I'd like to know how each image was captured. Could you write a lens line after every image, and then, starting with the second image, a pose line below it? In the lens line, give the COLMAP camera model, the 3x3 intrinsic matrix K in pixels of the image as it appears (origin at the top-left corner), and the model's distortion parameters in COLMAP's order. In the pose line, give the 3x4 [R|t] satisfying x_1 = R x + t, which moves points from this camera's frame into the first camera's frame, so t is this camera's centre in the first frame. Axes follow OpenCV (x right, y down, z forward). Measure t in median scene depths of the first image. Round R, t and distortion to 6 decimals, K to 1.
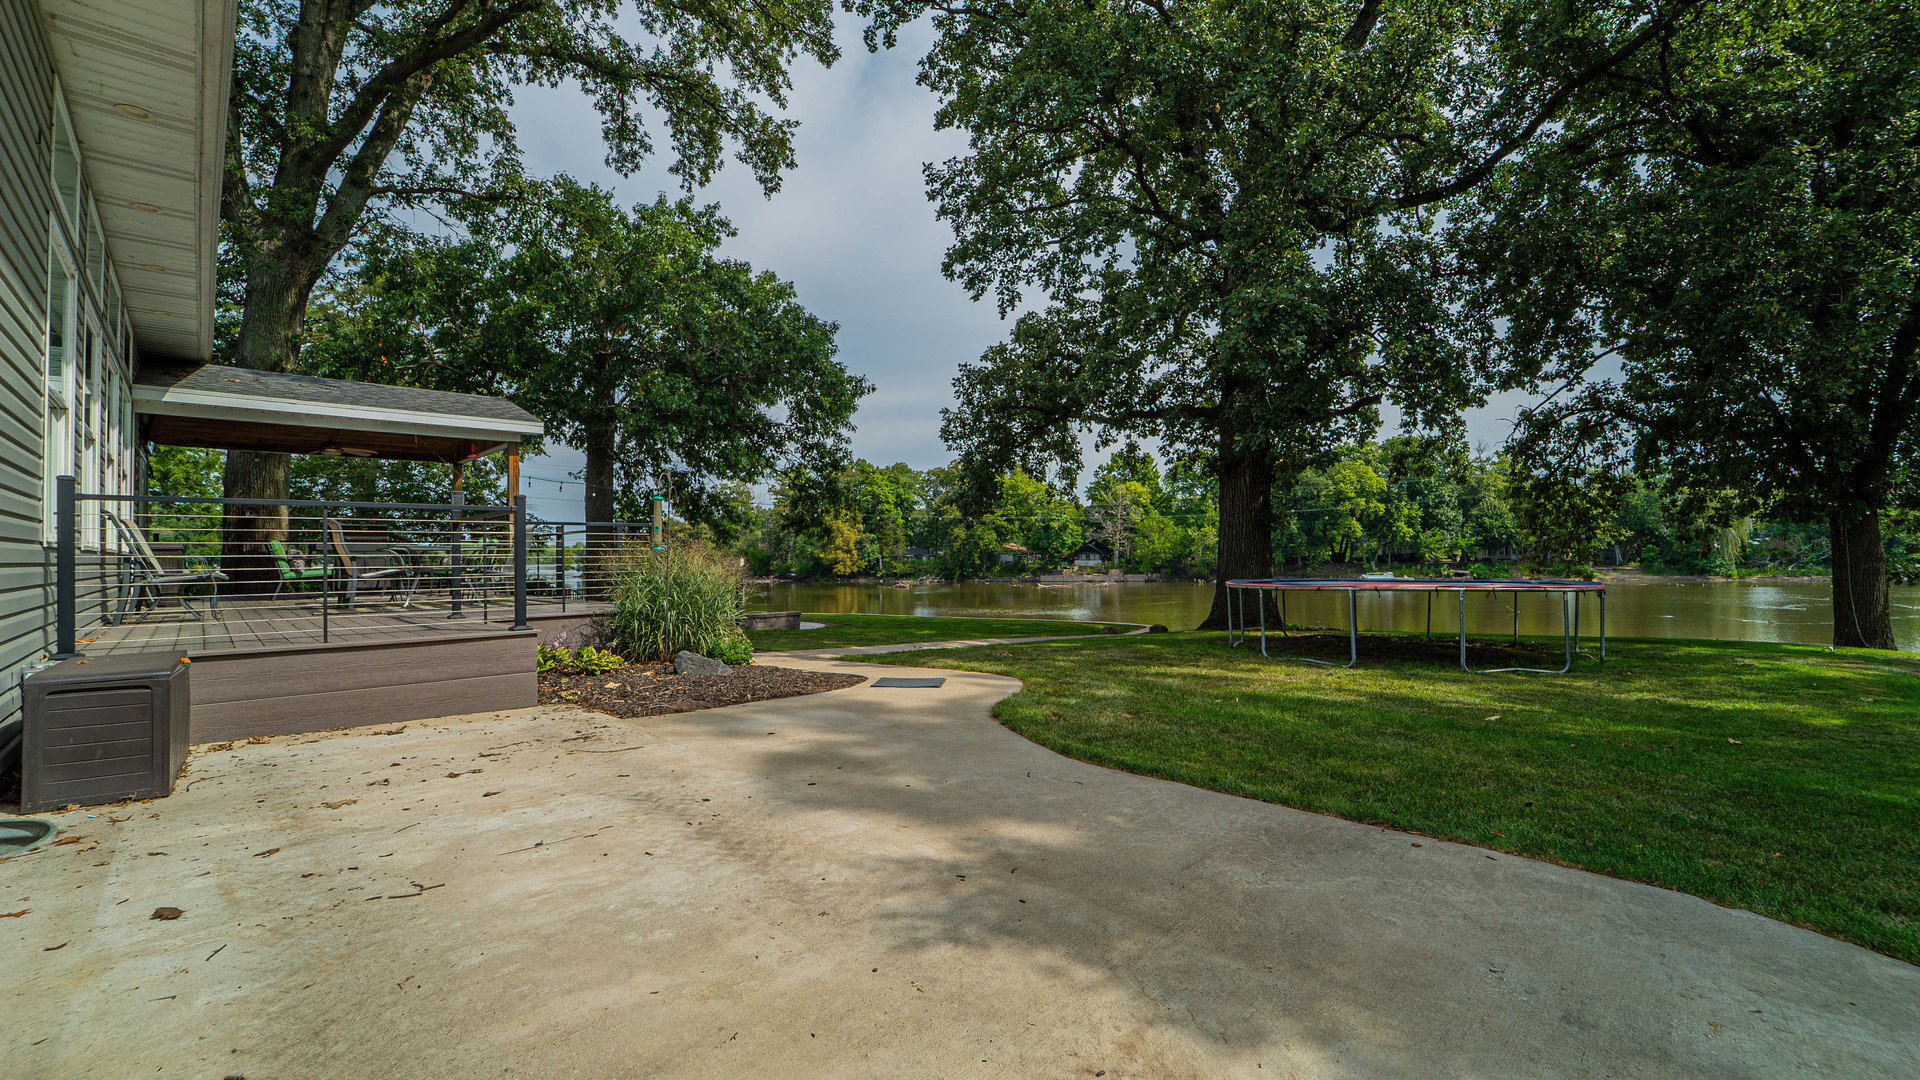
lens RADIAL K [[786.6, 0, 972.4], [0, 786.6, 542.9], [0, 0, 1]] dist [-0.016069, -0.000065]
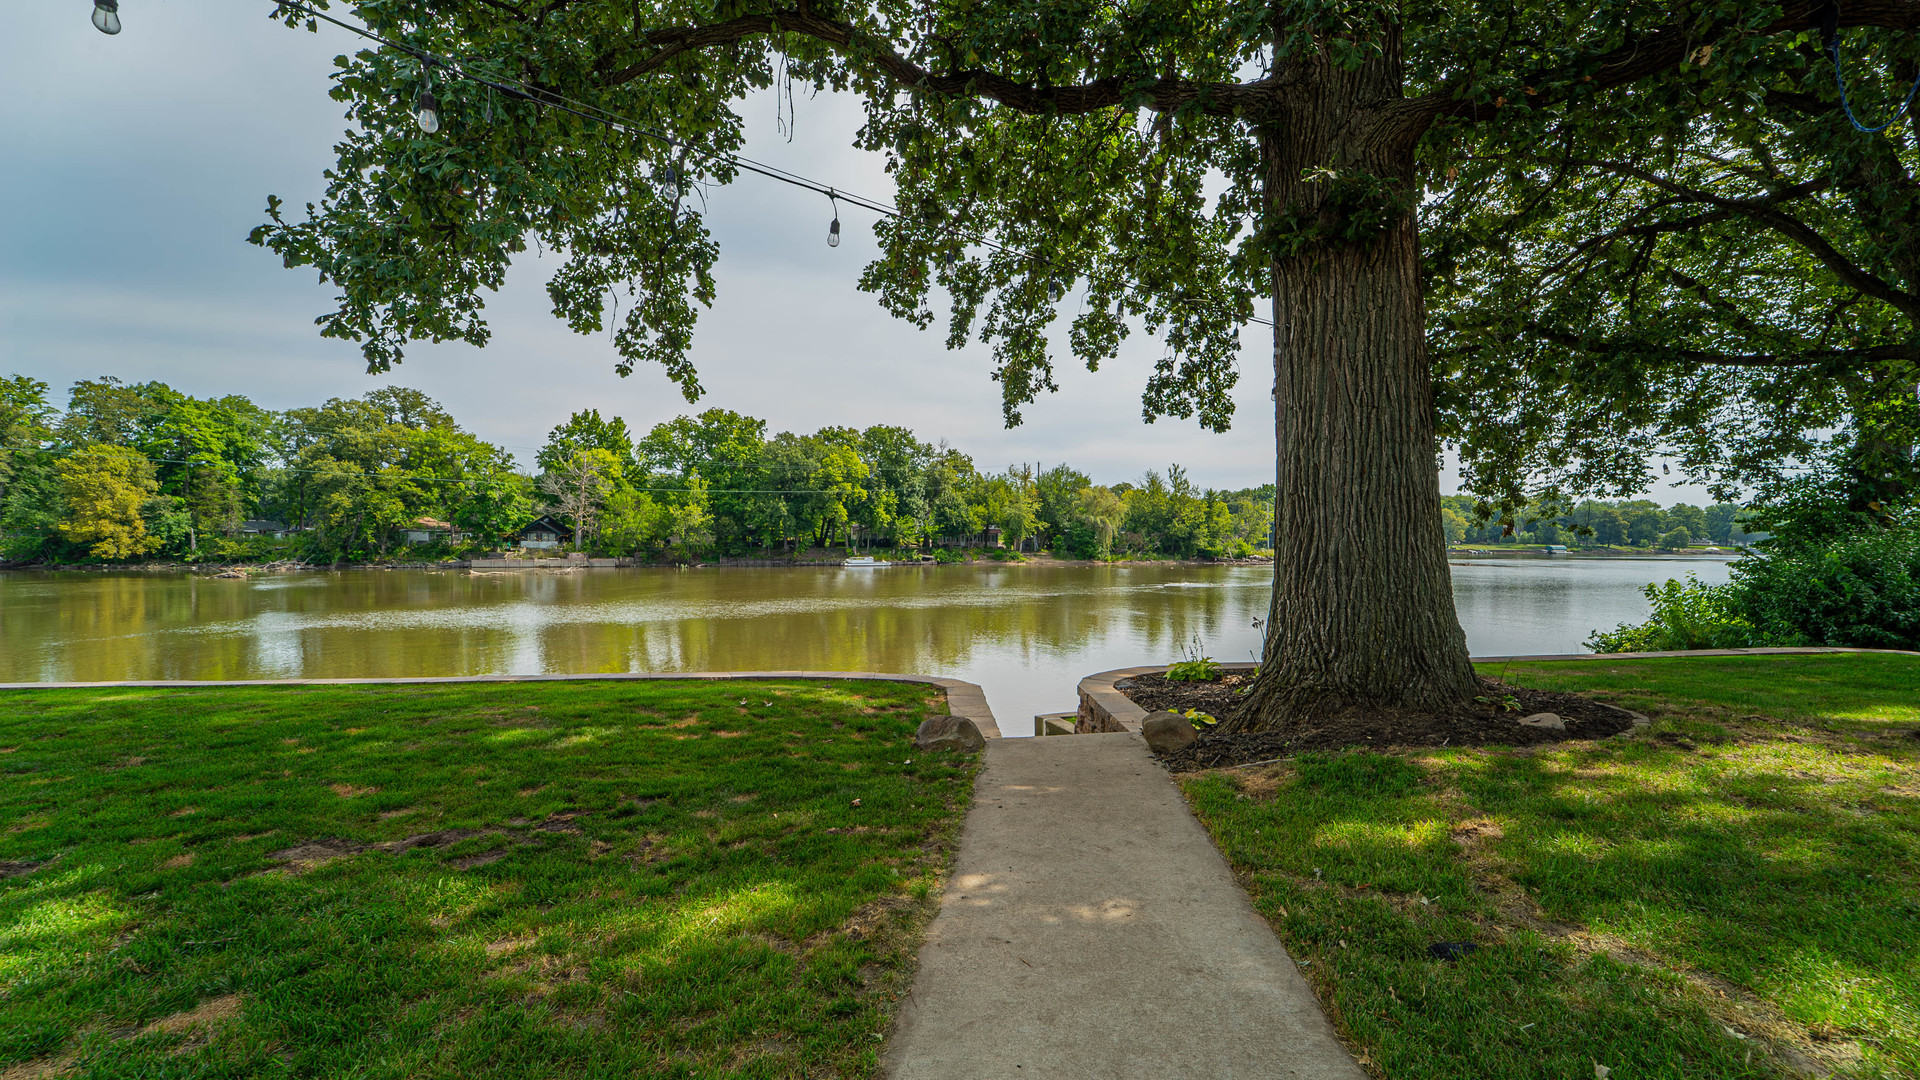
lens RADIAL K [[781.6, 0, 963.3], [0, 781.6, 548.2], [0, 0, 1]] dist [-0.021341, -0.000218]
pose [[0.788690, 0.008987, 0.614726, -0.000909], [-0.025372, 0.999517, 0.017939, 0.004227], [-0.614268, -0.029745, 0.788537, 0.104849]]
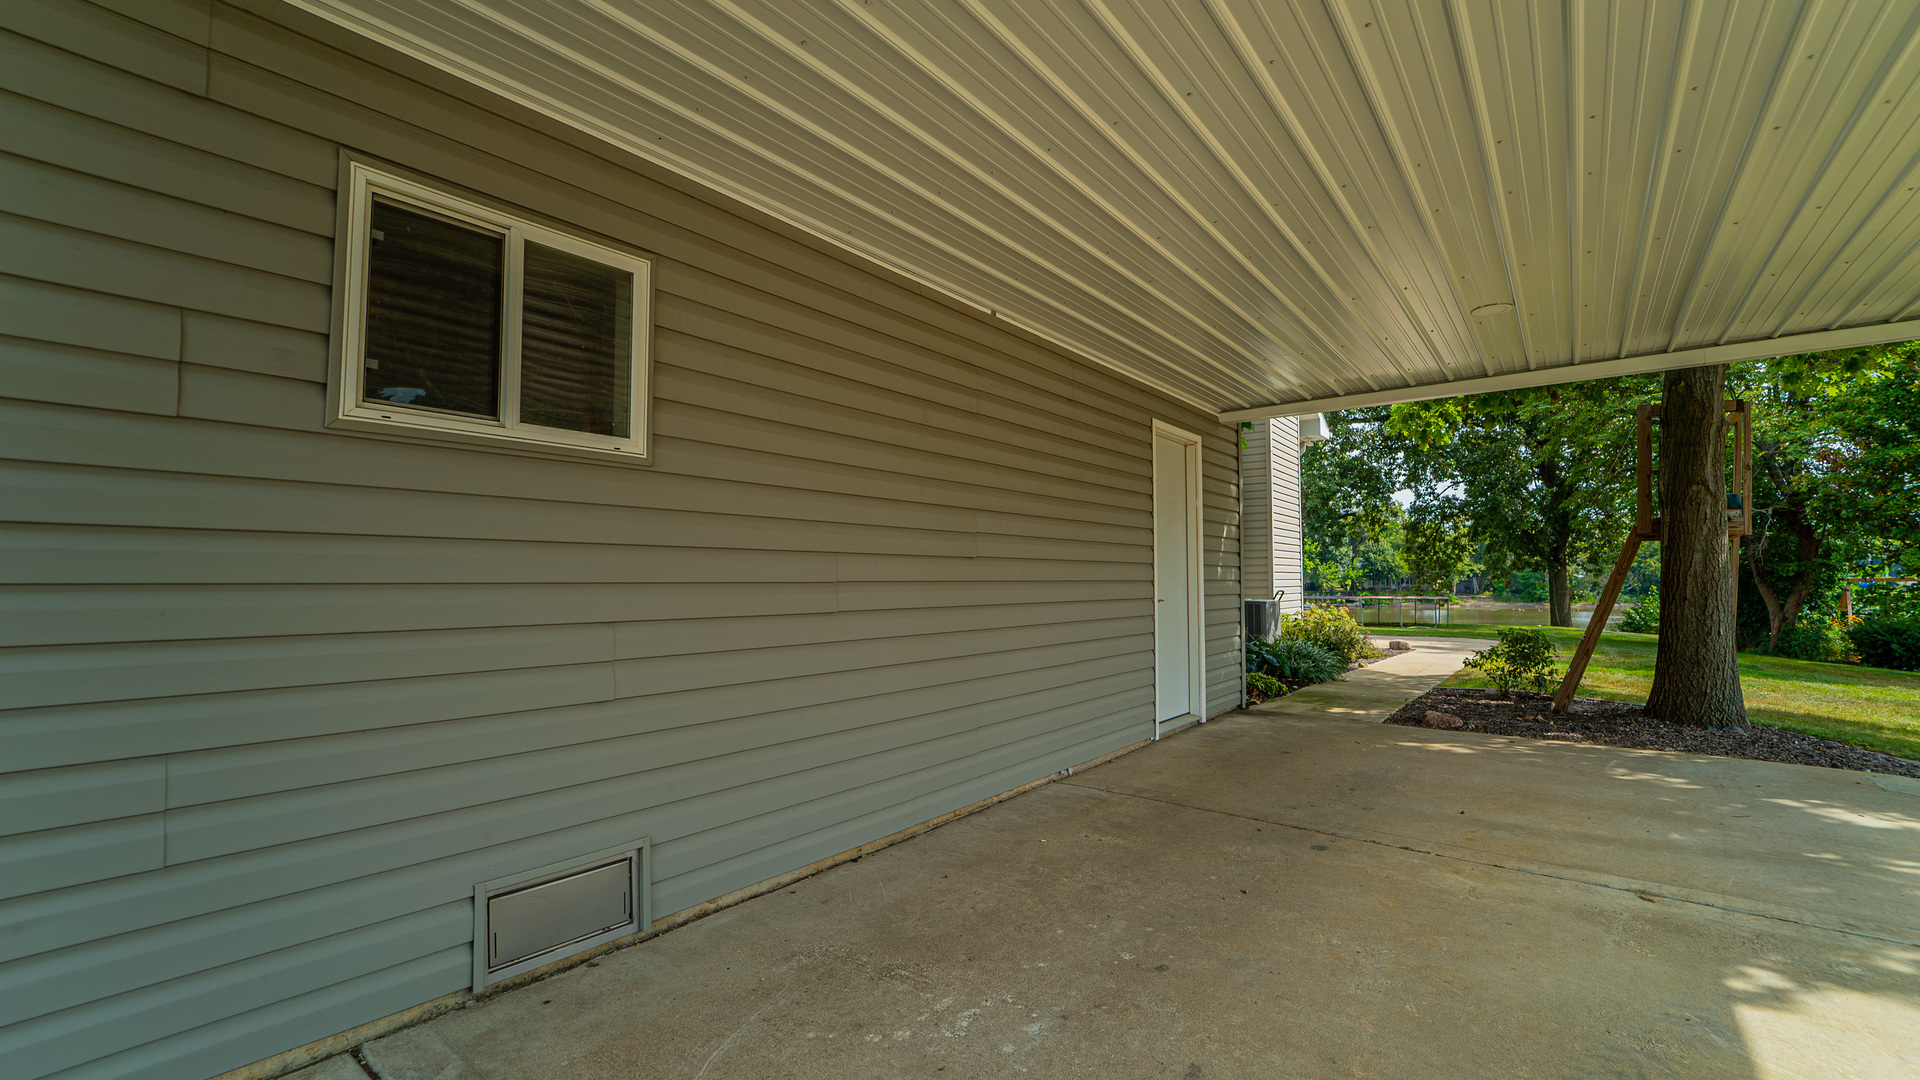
lens RADIAL K [[786.6, 0, 972.4], [0, 786.6, 542.9], [0, 0, 1]] dist [-0.016069, -0.000065]
pose [[0.993064, 0.012705, 0.116887, -0.071131], [-0.008758, 0.999376, -0.034223, -0.001867], [-0.117248, 0.032962, 0.992555, -0.093220]]
